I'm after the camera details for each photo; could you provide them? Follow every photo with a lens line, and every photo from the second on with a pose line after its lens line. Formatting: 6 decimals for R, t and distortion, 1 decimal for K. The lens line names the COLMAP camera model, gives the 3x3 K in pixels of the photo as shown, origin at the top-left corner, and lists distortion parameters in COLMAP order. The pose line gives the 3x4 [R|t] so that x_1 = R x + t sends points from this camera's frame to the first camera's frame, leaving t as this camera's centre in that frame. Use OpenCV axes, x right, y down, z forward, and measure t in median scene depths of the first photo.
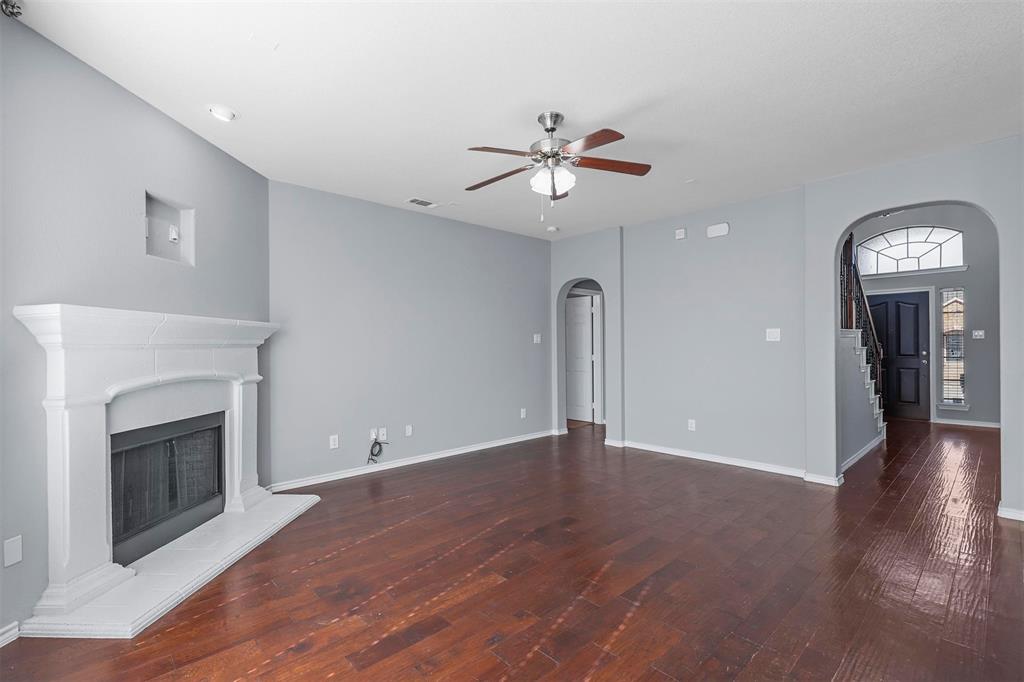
lens RADIAL K [[465.5, 0, 510.7], [0, 465.5, 344.3], [0, 0, 1]] dist [-0.000229, 0.000987]
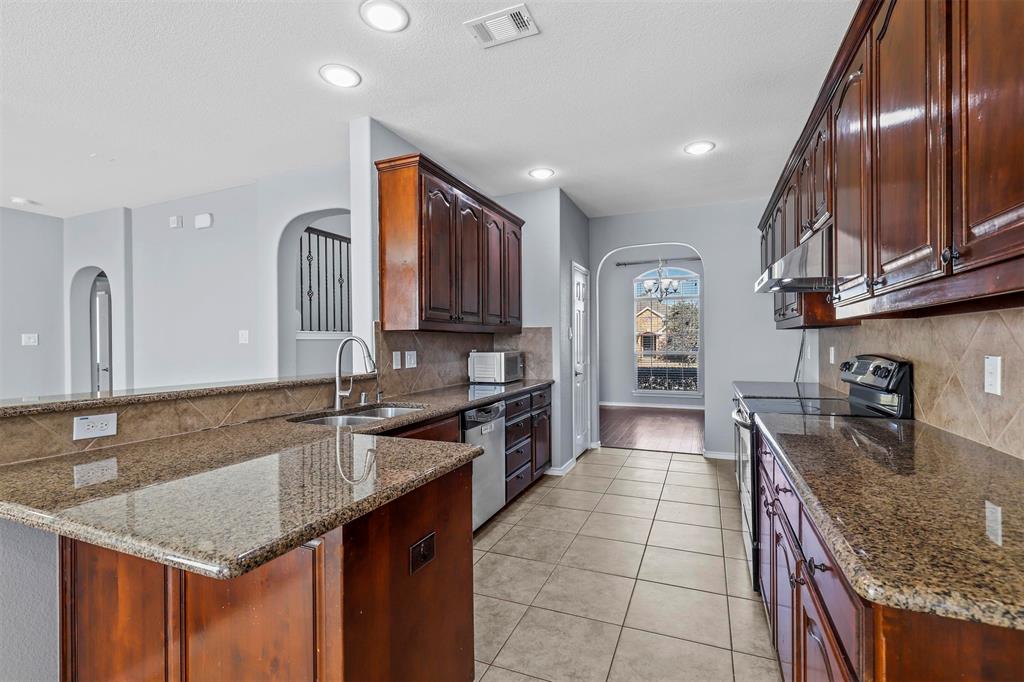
lens RADIAL K [[465.5, 0, 508.1], [0, 465.5, 345.3], [0, 0, 1]] dist [-0.000229, 0.000987]
pose [[0.914927, -0.002992, 0.403609, 0.909180], [0.001622, 0.999992, 0.003735, -0.008193], [-0.403616, -0.002763, 0.914924, -0.104250]]
